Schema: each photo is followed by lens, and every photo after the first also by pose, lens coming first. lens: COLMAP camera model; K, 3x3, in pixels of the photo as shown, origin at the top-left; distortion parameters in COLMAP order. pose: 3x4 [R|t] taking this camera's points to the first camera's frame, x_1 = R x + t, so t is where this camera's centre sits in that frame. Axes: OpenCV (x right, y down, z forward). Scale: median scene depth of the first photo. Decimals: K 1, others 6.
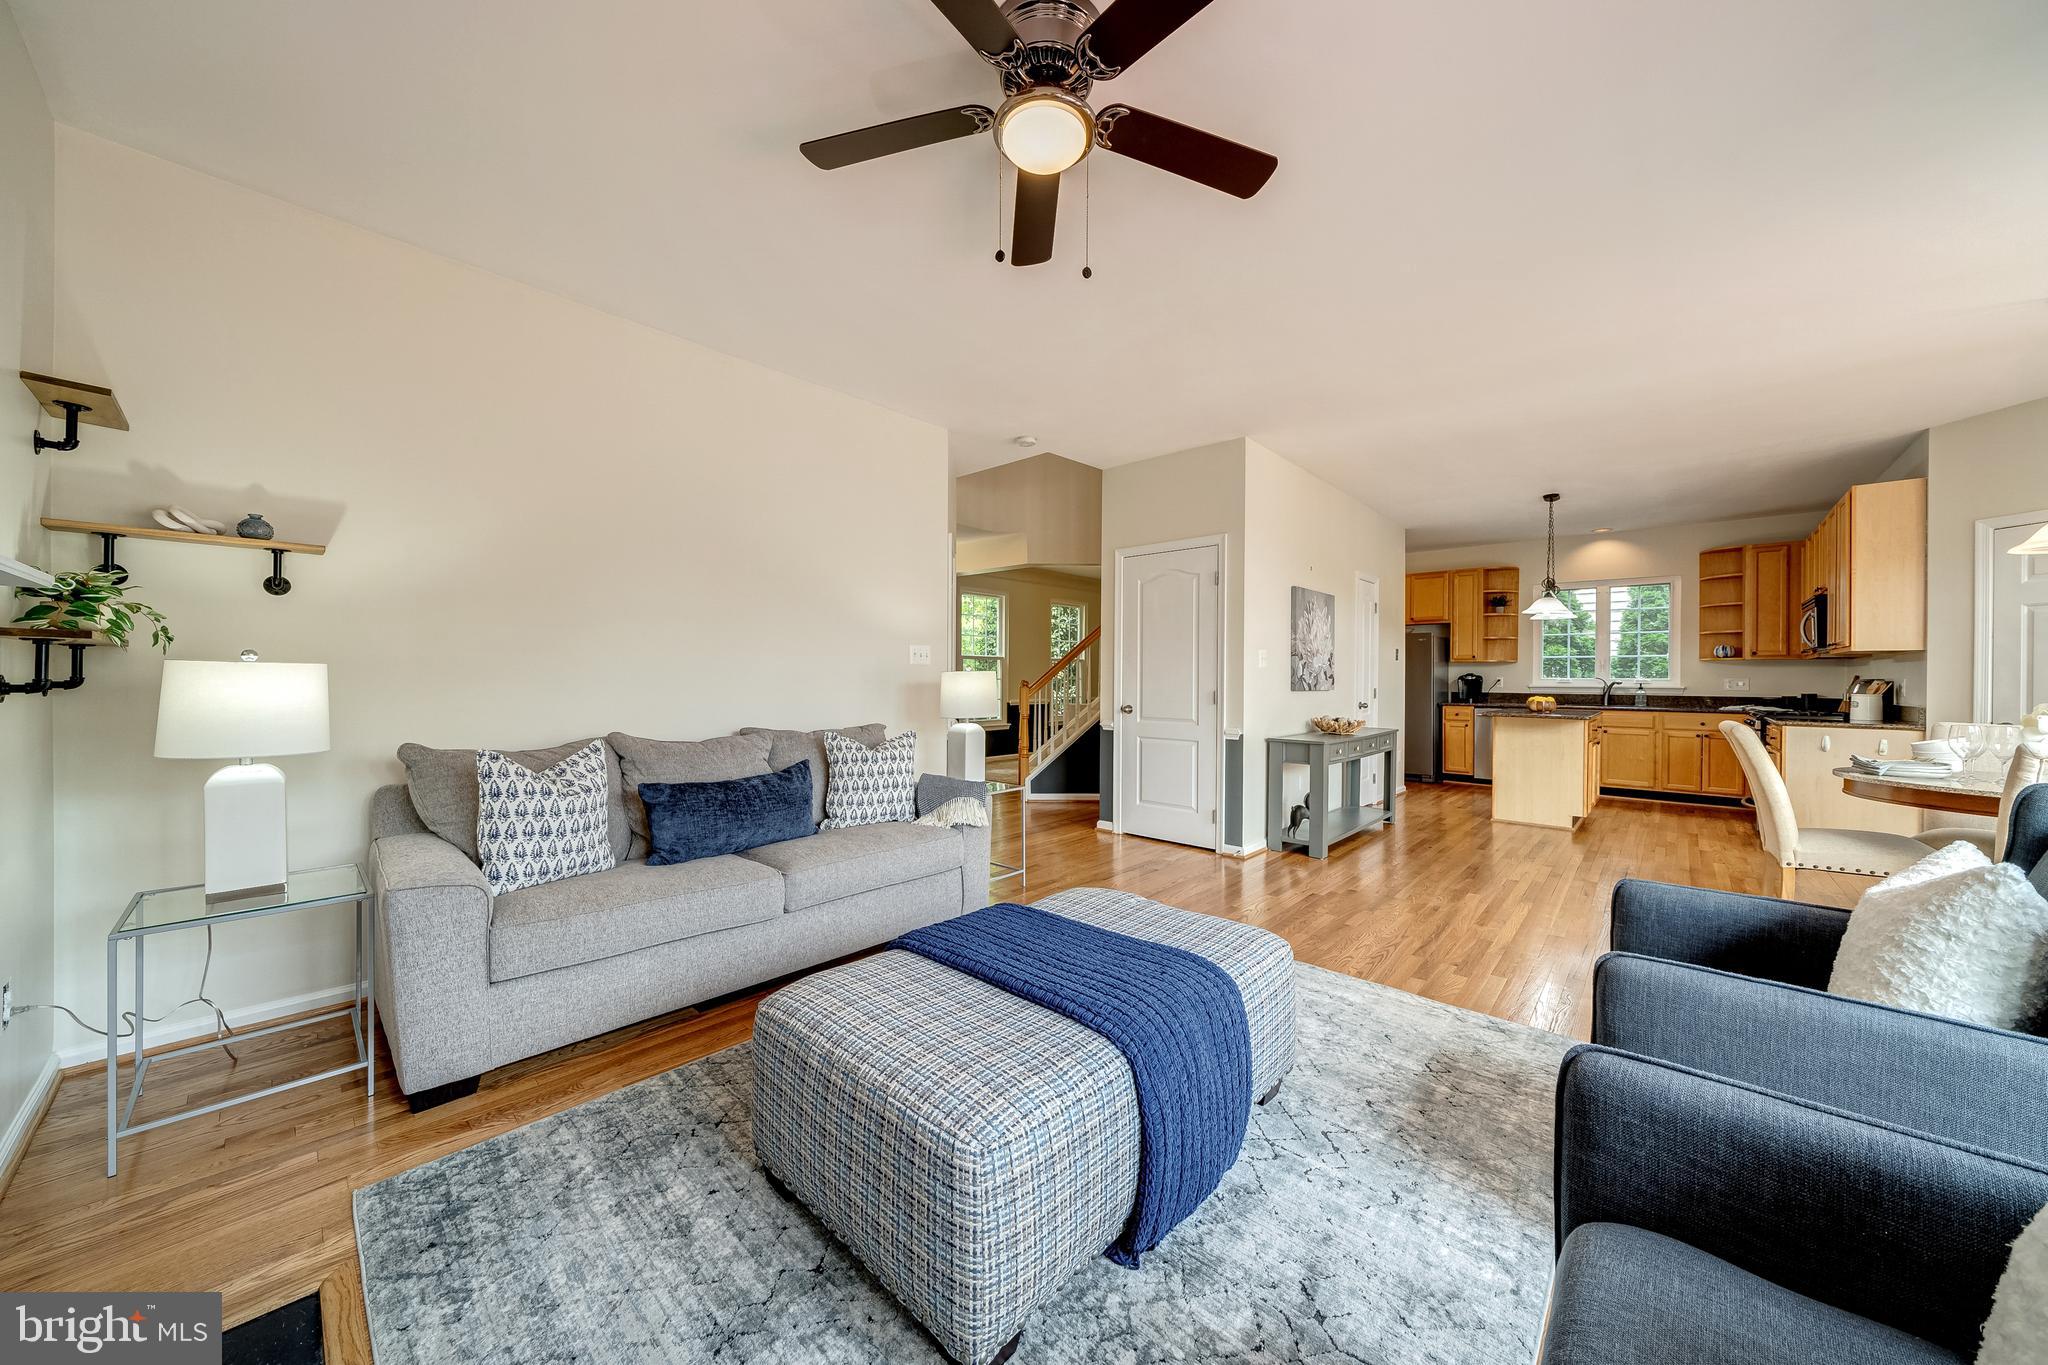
lens RADIAL K [[695.7, 0, 1044.2], [0, 695.7, 680.5], [0, 0, 1]] dist [-0.002319, -0.001092]
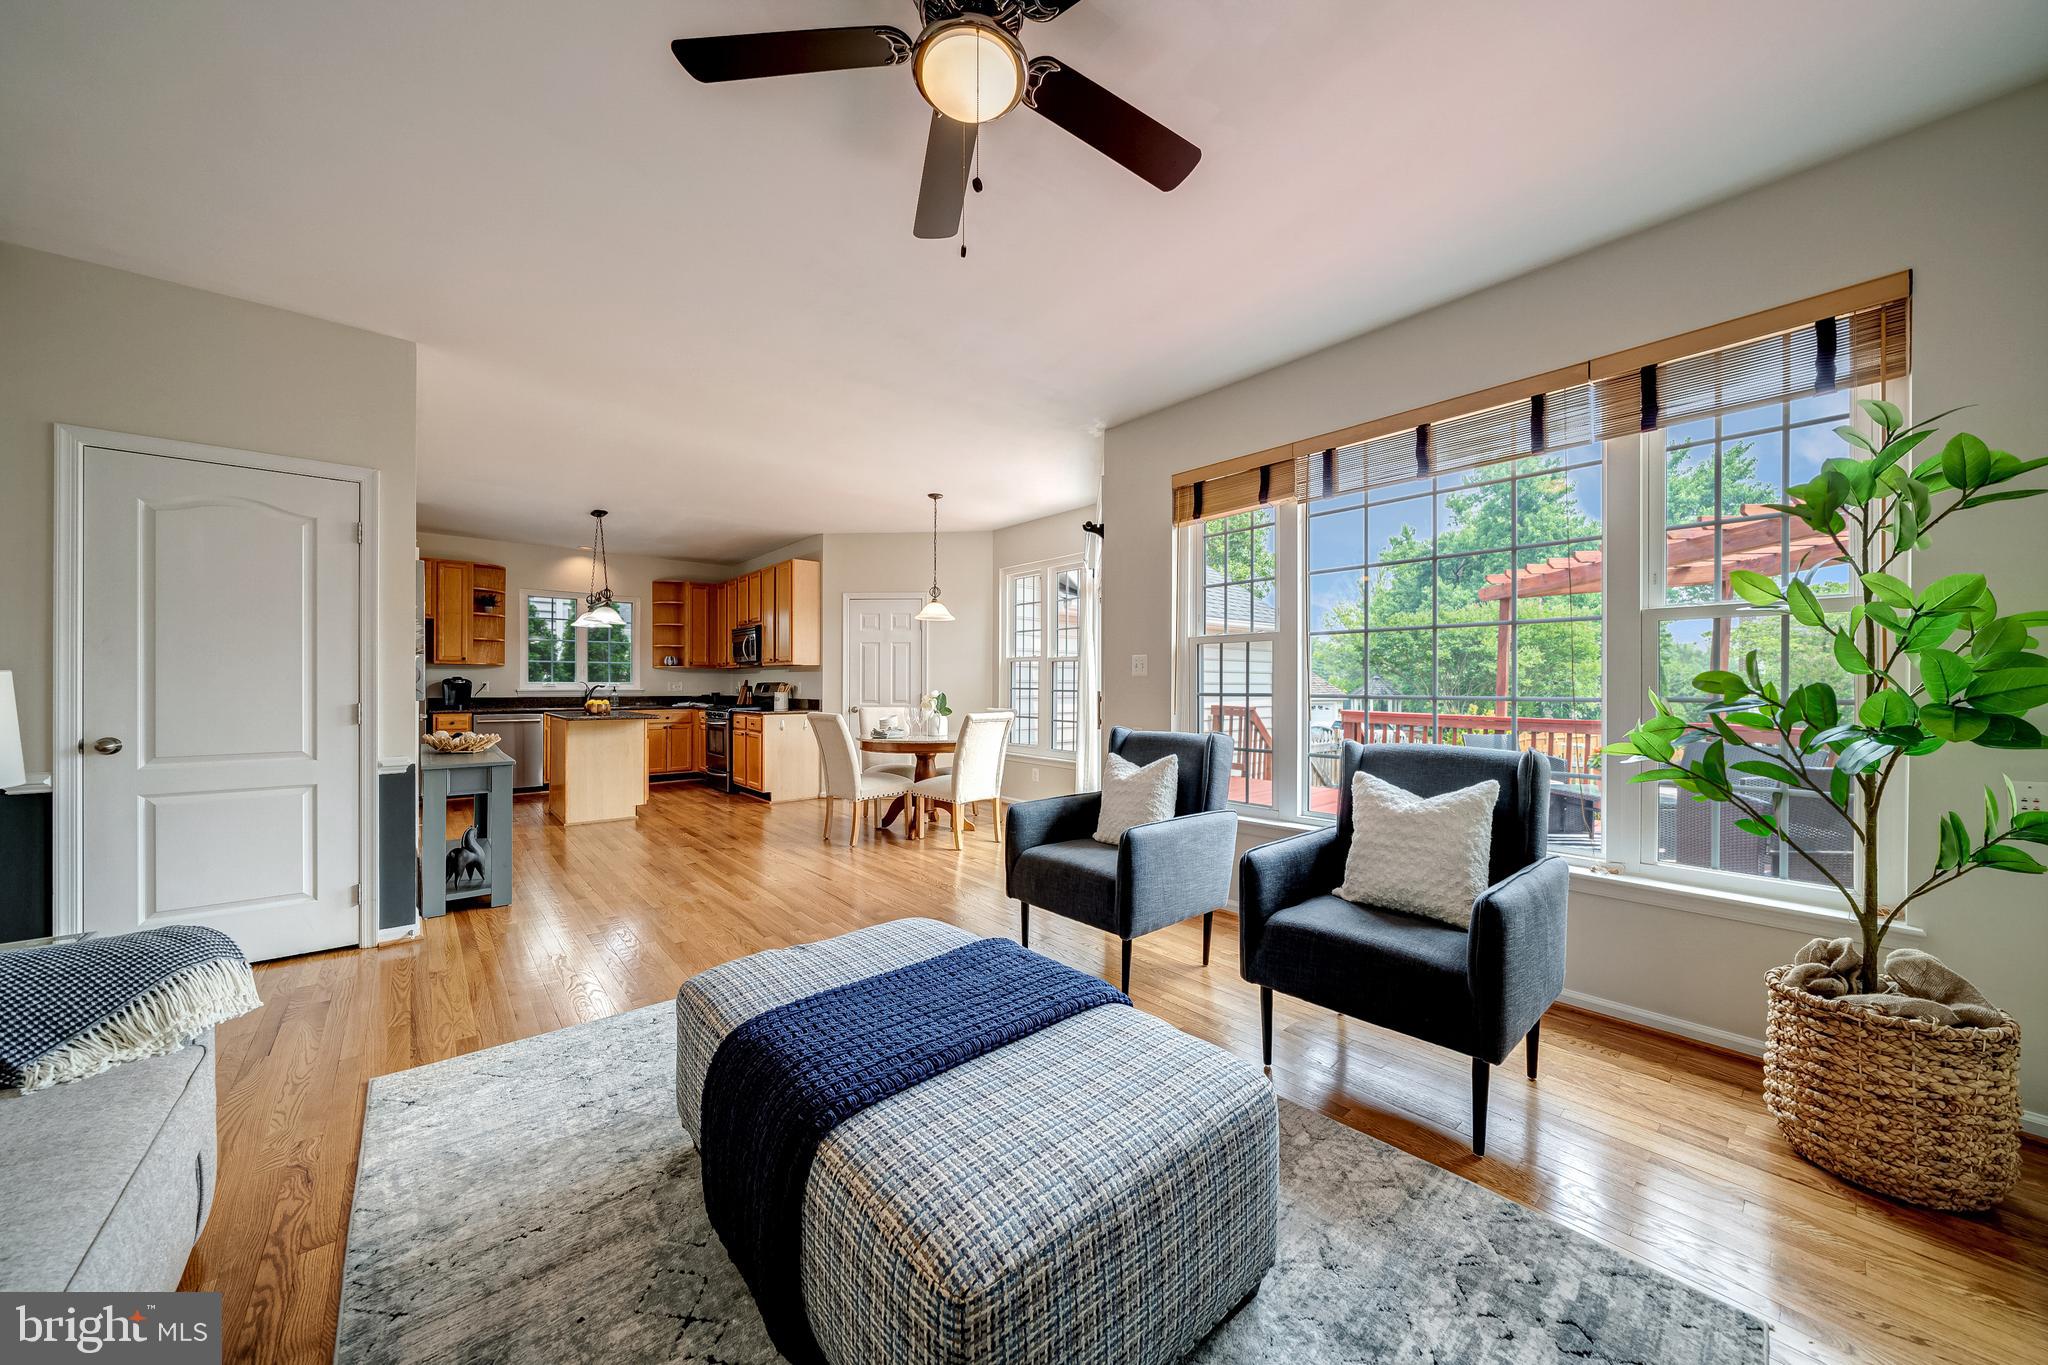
lens RADIAL K [[695.7, 0, 996.8], [0, 695.7, 686.9], [0, 0, 1]] dist [-0.002319, -0.001092]
pose [[0.147547, -0.009594, 0.989009, -0.225784], [0.003736, 0.999951, 0.009143, -0.003780], [-0.989048, 0.002346, 0.147575, 0.215091]]
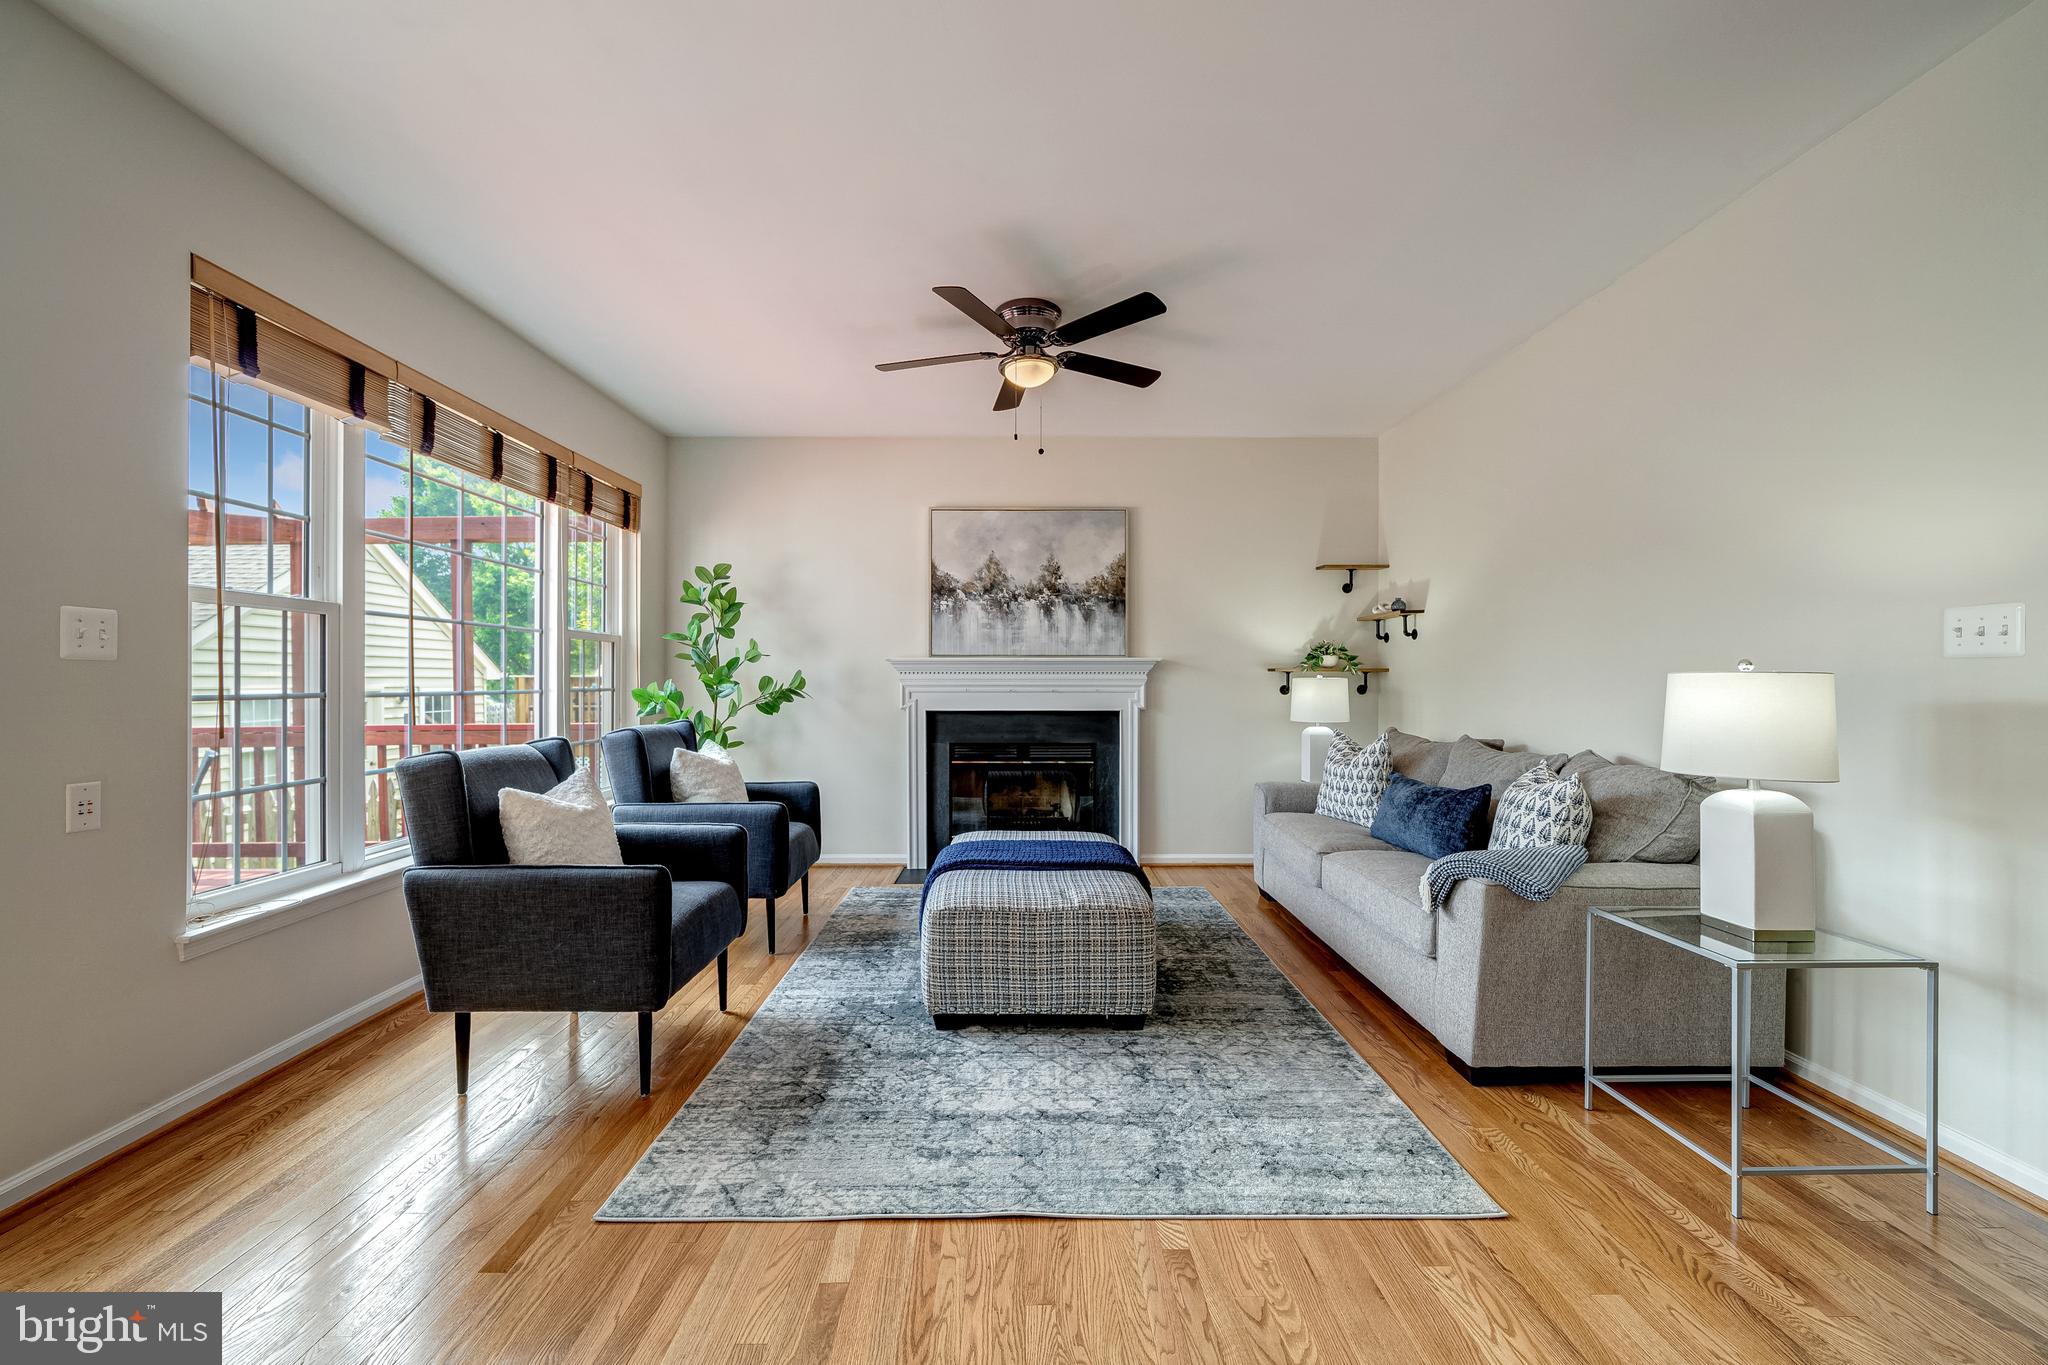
lens RADIAL K [[788.9, 0, 1024.0], [0, 788.9, 683.5], [0, 0, 1]] dist [-0.001434, -0.000848]
pose [[-0.734470, -0.006914, -0.678606, 0.345961], [-0.009022, 0.999959, -0.000423, -0.001519], [0.678581, 0.005811, -0.734503, 0.629525]]
